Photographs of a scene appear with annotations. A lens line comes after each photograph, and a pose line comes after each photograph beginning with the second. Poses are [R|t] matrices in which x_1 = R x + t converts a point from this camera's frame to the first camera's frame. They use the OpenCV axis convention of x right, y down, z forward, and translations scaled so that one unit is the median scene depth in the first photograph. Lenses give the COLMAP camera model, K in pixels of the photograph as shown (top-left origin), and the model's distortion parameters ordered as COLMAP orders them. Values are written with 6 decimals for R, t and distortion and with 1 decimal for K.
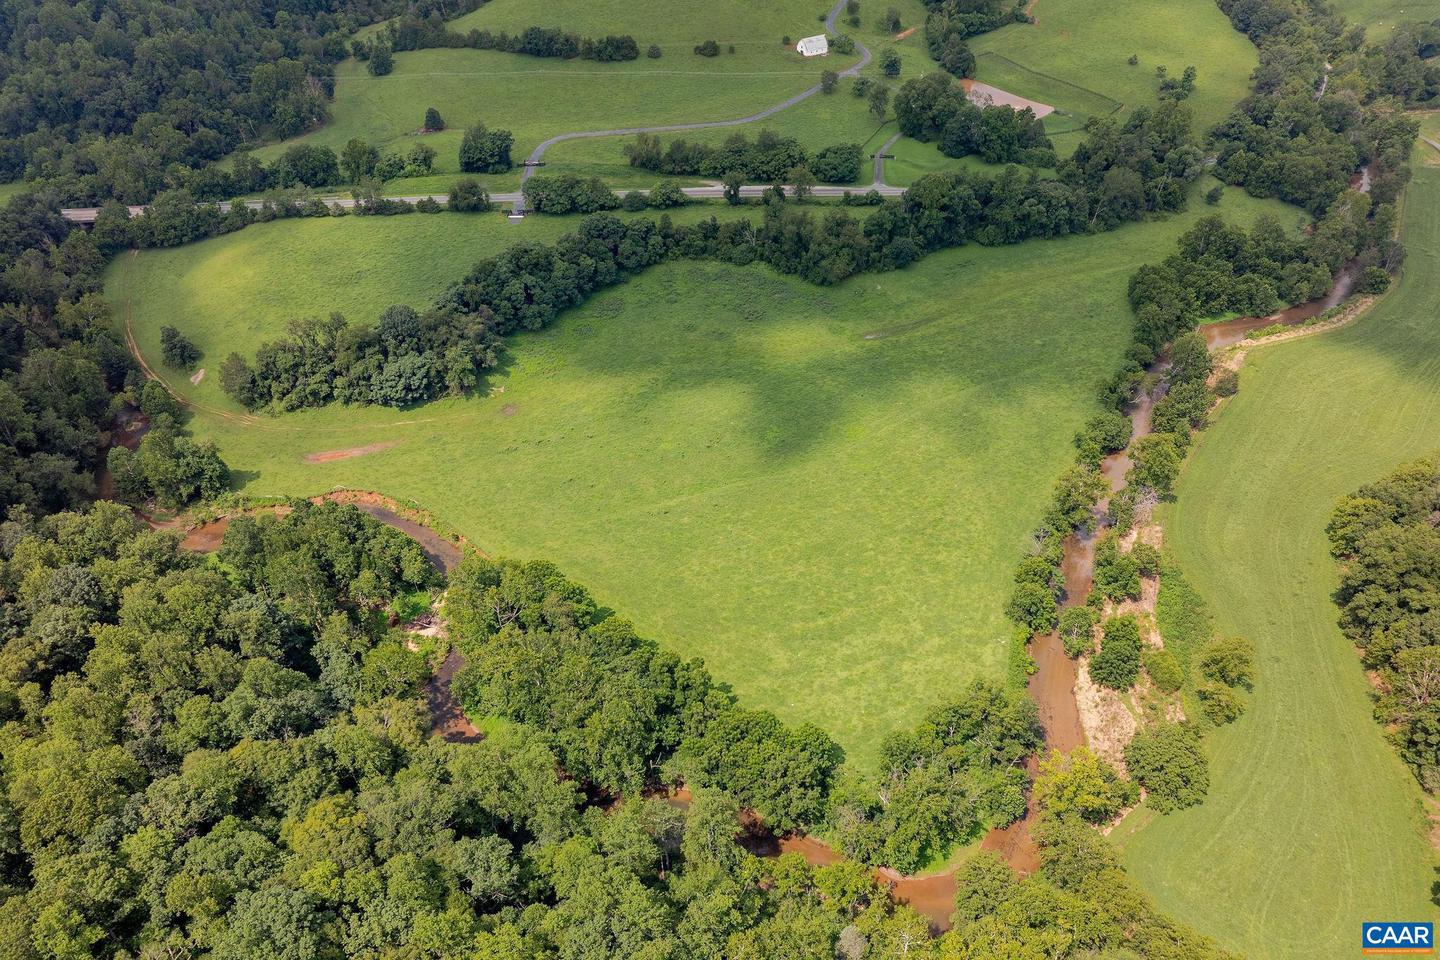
lens RADIAL K [[988.7, 0, 720.8], [0, 988.7, 497.0], [0, 0, 1]] dist [-0.039926, 0.009047]
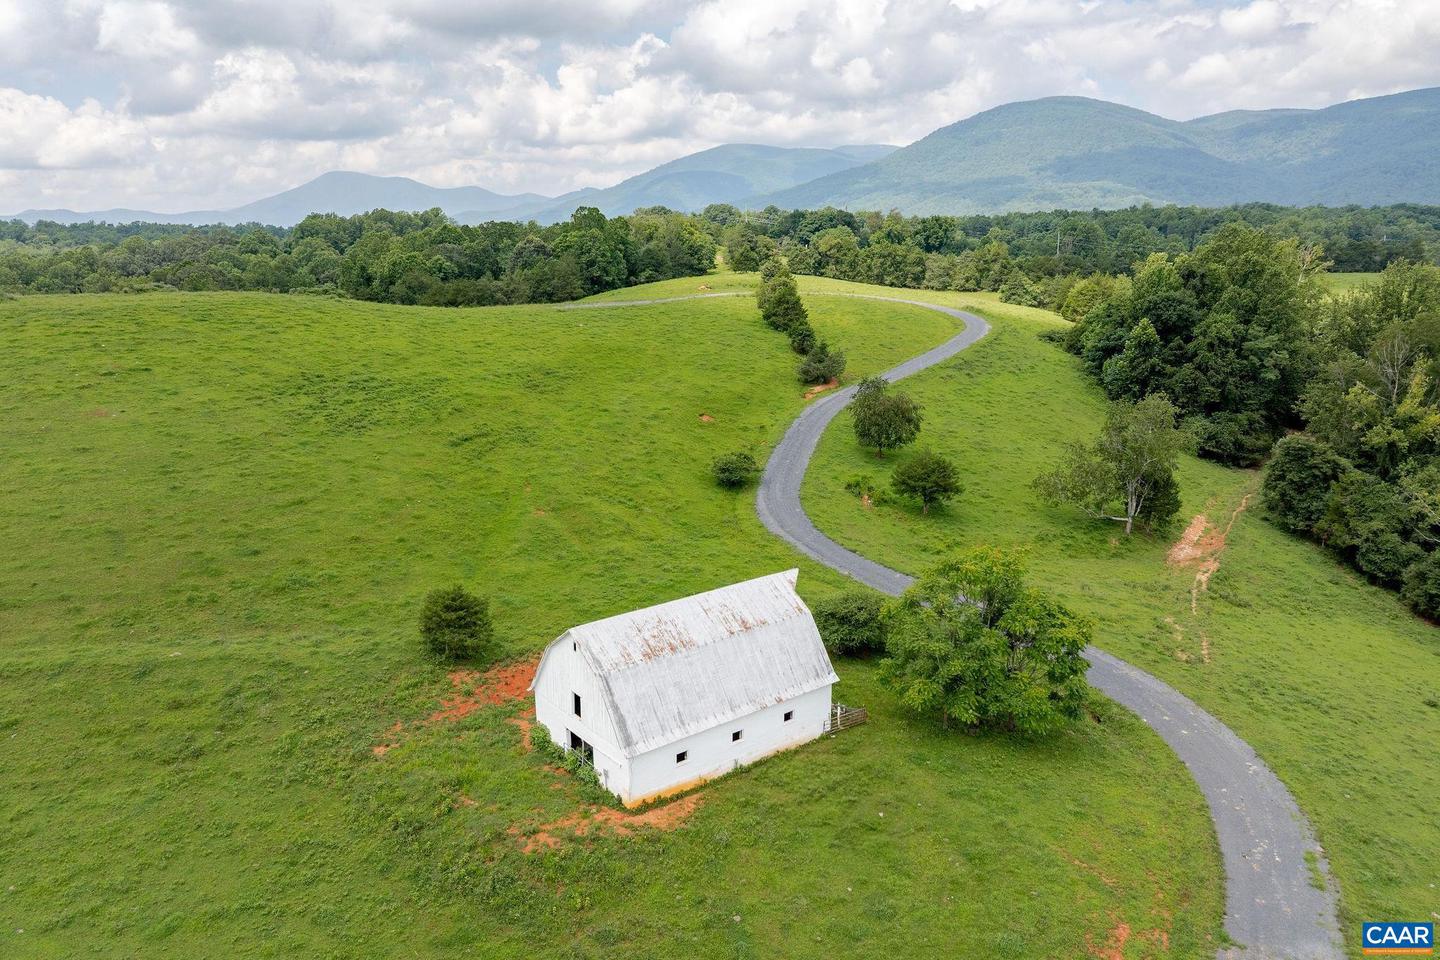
lens RADIAL K [[988.7, 0, 720.8], [0, 988.7, 497.0], [0, 0, 1]] dist [-0.039926, 0.009047]
pose [[0.993057, -0.030944, 0.113493, 0.086452], [0.081437, 0.877052, -0.473443, -0.429703], [-0.084889, 0.479398, 0.873482, 0.905761]]
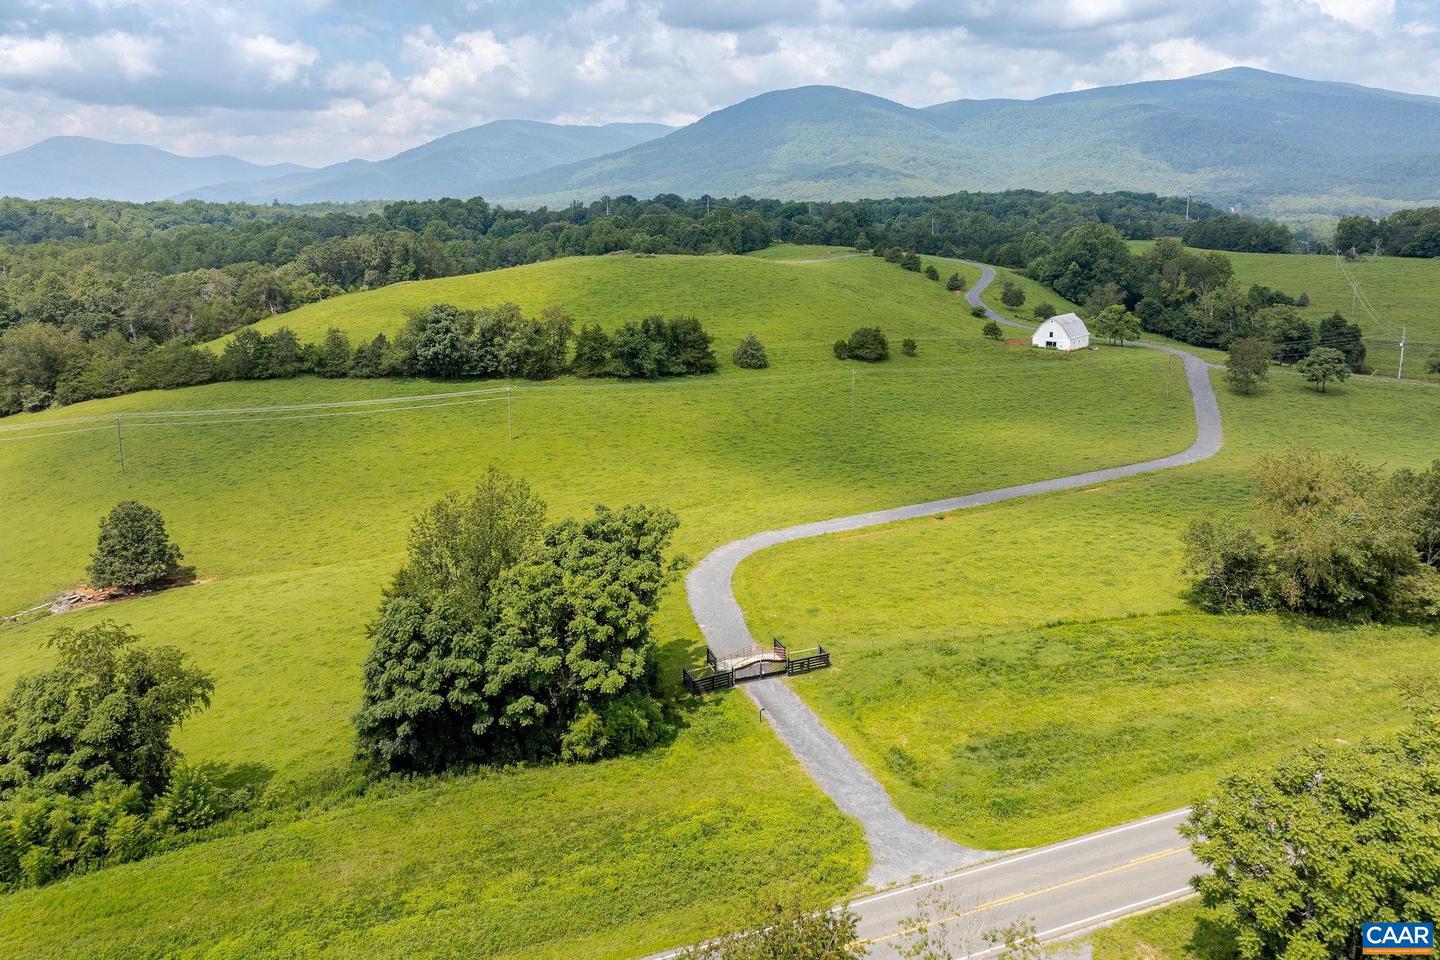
lens RADIAL K [[988.7, 0, 720.8], [0, 988.7, 497.0], [0, 0, 1]] dist [-0.039926, 0.009047]
pose [[0.934925, -0.097722, 0.341125, -0.219083], [0.242236, 0.878250, -0.412308, -0.244301], [-0.259302, 0.468110, 0.844770, 0.694192]]
